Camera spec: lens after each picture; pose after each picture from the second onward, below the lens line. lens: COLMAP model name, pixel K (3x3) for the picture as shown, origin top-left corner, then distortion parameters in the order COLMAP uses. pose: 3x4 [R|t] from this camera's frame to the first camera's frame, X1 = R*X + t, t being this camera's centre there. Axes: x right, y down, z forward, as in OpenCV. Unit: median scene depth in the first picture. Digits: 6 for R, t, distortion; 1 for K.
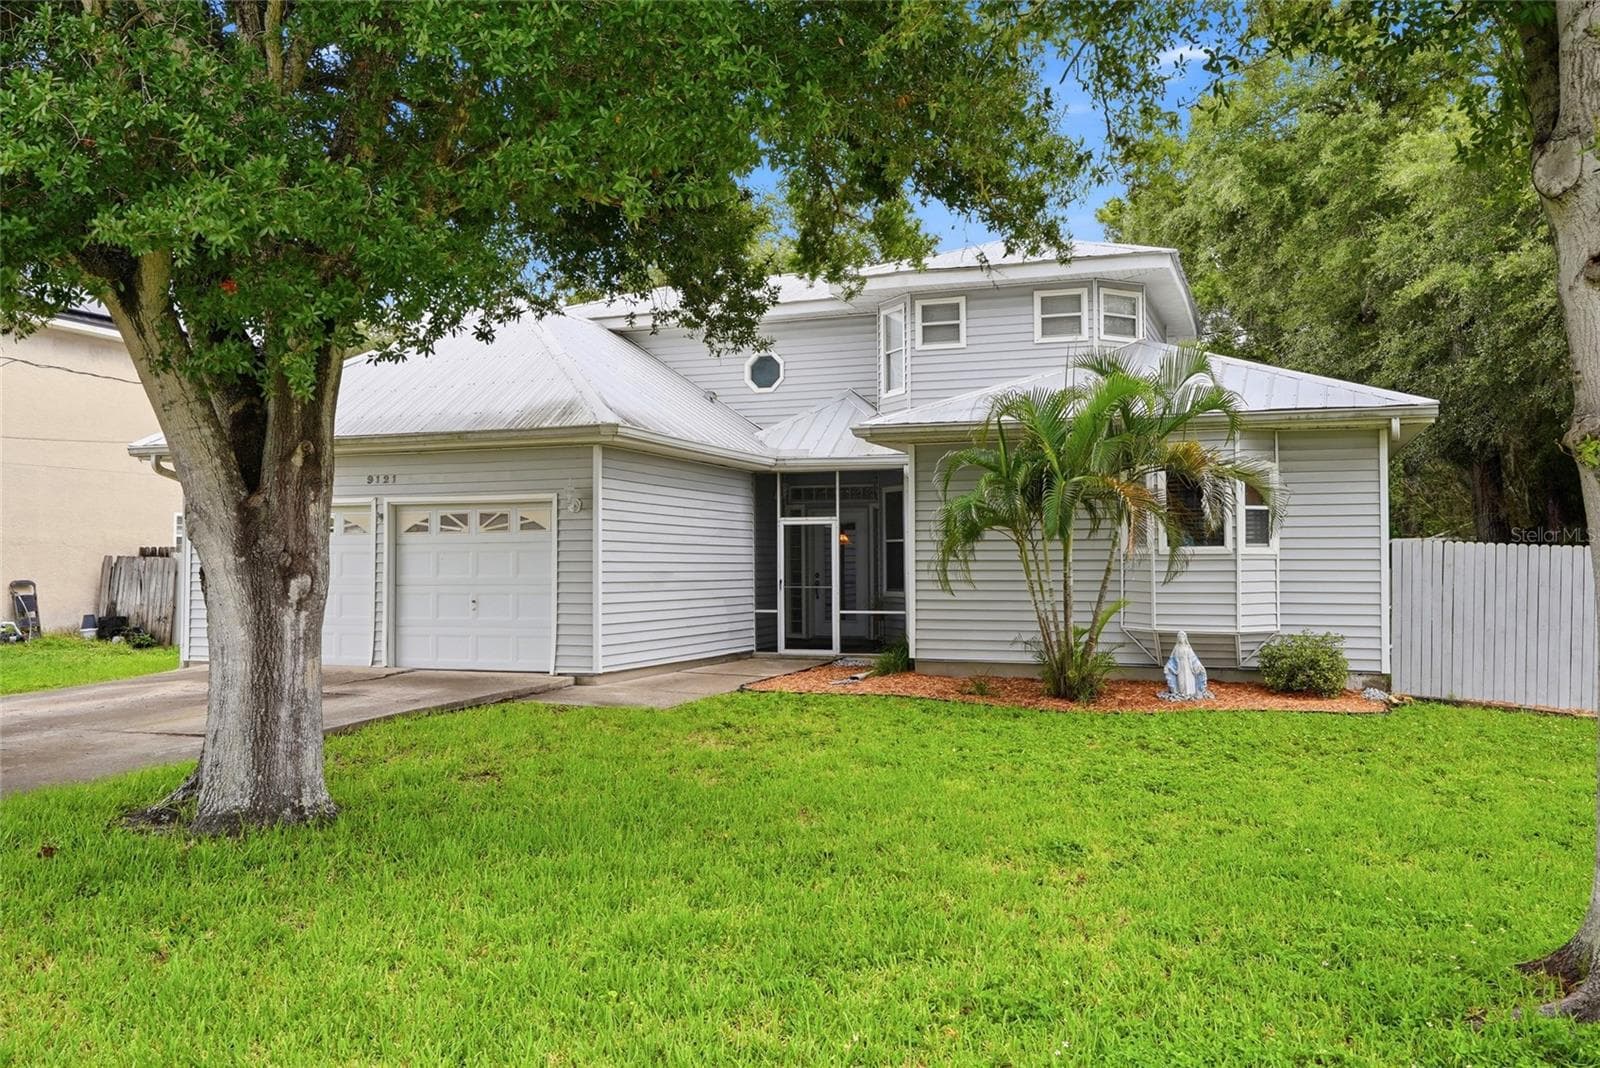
lens RADIAL K [[1307.6, 0, 800.0], [0, 1307.6, 534.0], [0, 0, 1]] dist [0.007855, -0.005165]
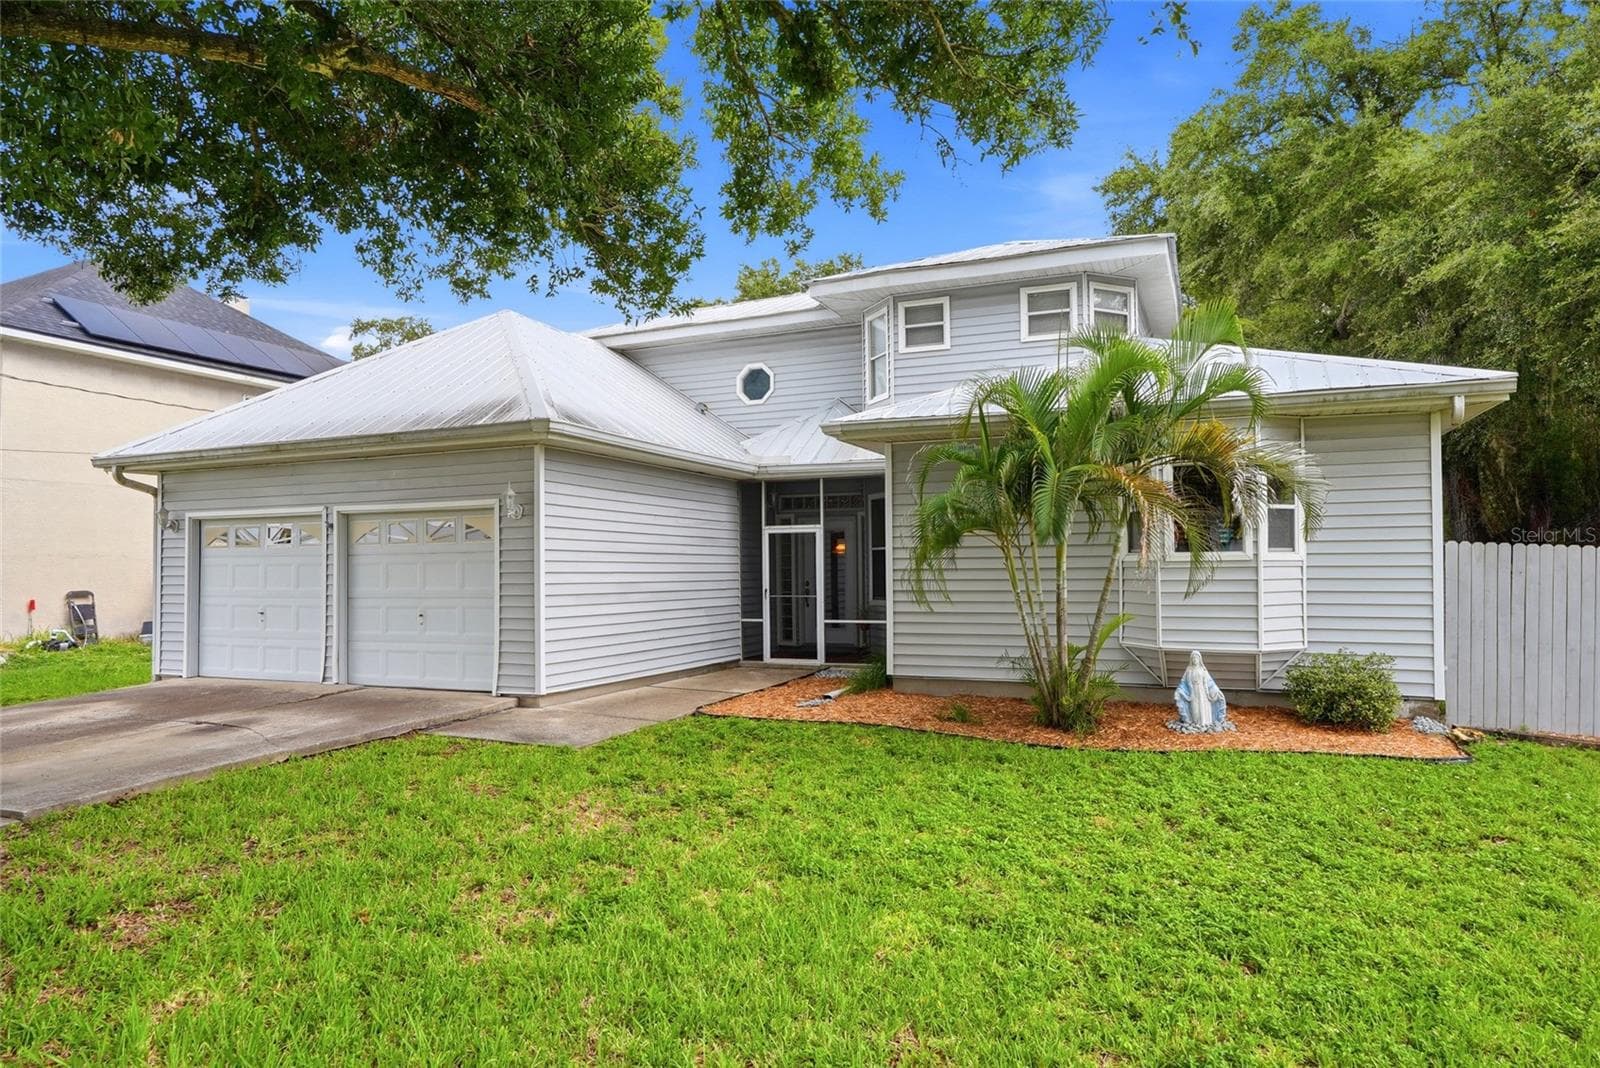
lens RADIAL K [[974.2, 0, 804.2], [0, 974.2, 551.7], [0, 0, 1]] dist [-0.001435, 0.002598]
pose [[0.999003, -0.006334, -0.044187, 0.056985], [0.006574, 0.999964, 0.005308, 0.003842], [0.044152, -0.005593, 0.999009, 0.312211]]
